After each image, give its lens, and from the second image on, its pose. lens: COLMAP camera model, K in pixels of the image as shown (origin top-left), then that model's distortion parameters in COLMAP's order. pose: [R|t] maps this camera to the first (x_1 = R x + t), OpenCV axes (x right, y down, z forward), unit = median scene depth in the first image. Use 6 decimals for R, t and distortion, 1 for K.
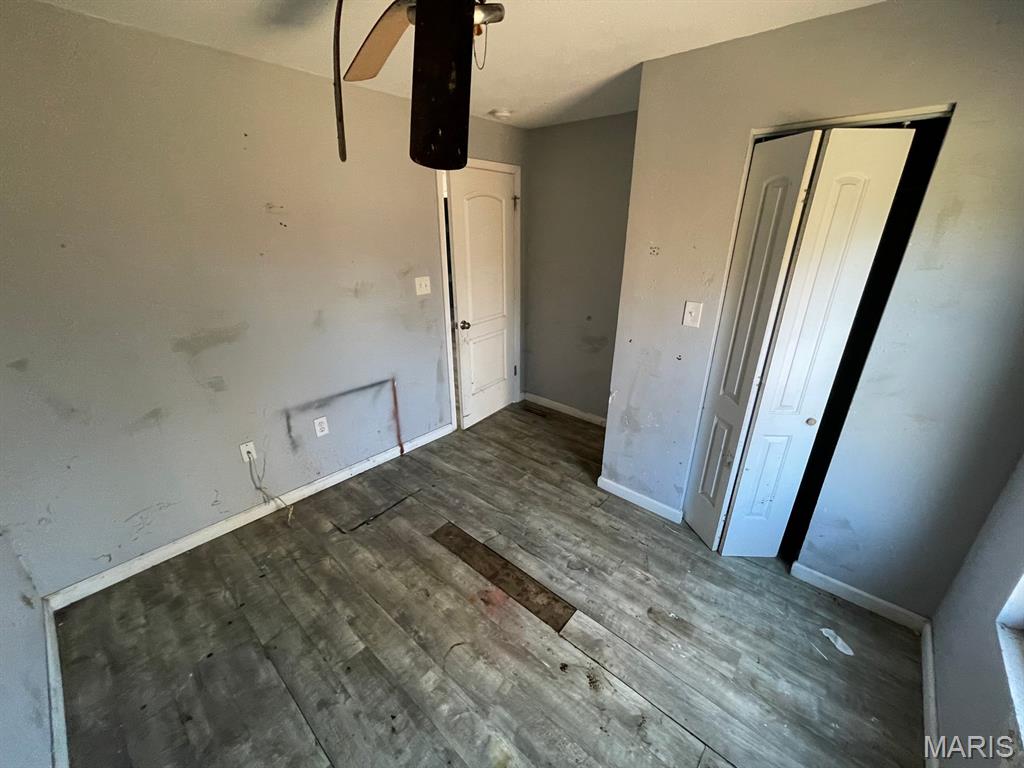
lens RADIAL K [[412.5, 0, 510.4], [0, 412.5, 390.3], [0, 0, 1]] dist [-0.002982, 0.002013]
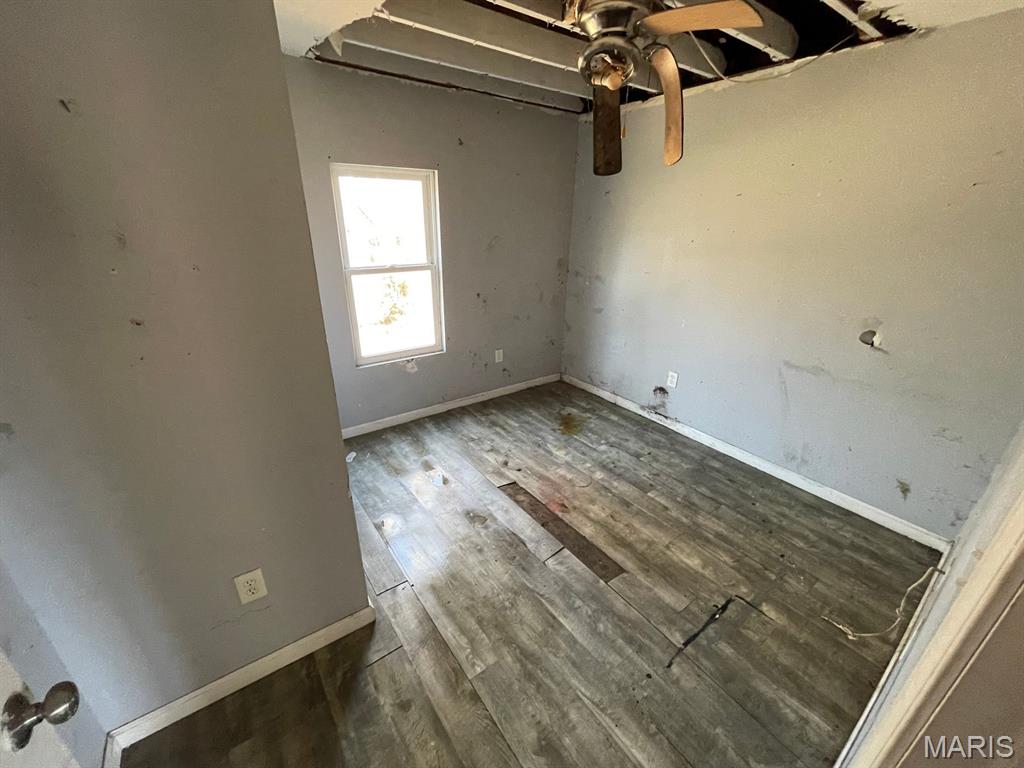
lens RADIAL K [[412.5, 0, 510.4], [0, 412.5, 390.3], [0, 0, 1]] dist [-0.002982, 0.002013]
pose [[-0.977184, -0.103529, 0.185455, -0.093720], [0.058413, 0.708491, 0.703299, -0.612890], [-0.204205, 0.698085, -0.686278, 1.598051]]
